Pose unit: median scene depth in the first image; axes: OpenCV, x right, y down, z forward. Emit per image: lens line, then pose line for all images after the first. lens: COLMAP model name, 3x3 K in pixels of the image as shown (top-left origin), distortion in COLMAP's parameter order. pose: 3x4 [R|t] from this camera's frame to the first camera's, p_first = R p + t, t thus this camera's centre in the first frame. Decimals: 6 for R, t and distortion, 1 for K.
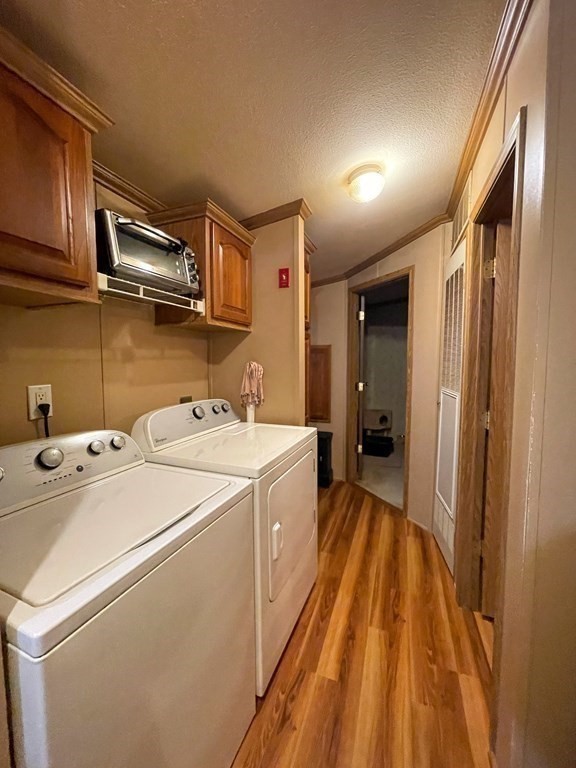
lens RADIAL K [[305.0, 0, 285.4], [0, 305.0, 383.7], [0, 0, 1]] dist [0.002176, -0.002064]
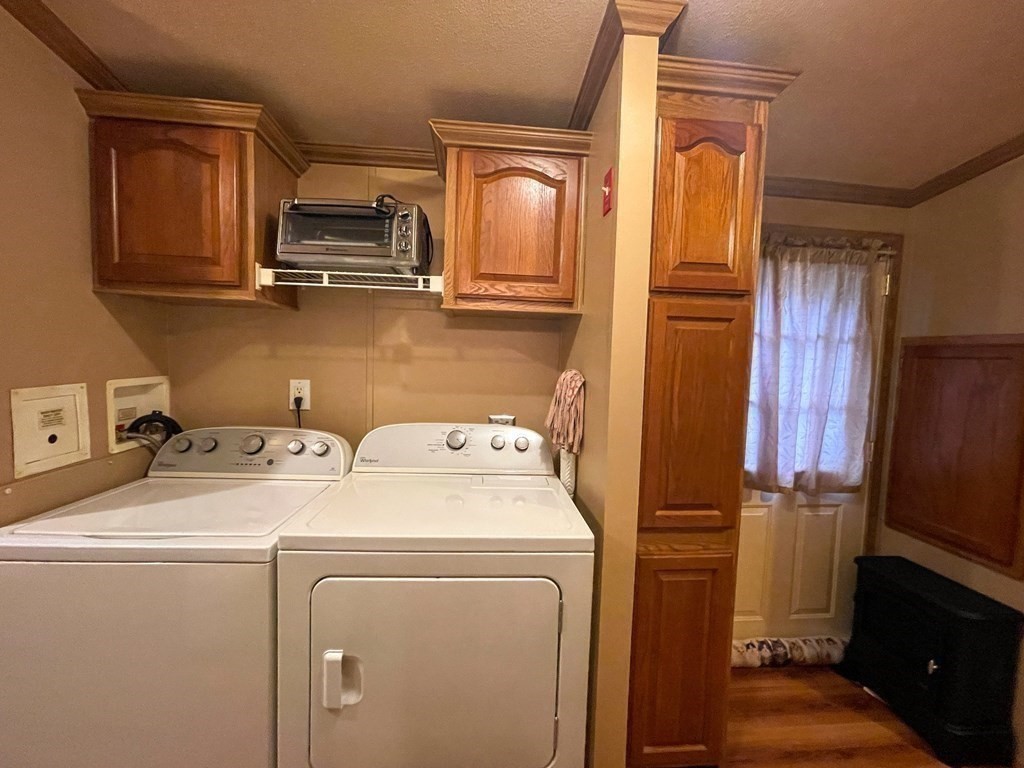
lens RADIAL K [[406.7, 0, 513.8], [0, 406.7, 383.3], [0, 0, 1]] dist [0.002176, -0.002064]
pose [[0.442194, 0.069859, -0.894195, 0.744580], [-0.102343, 0.994381, 0.027075, -0.089629], [0.891061, 0.079542, 0.446859, 0.914796]]
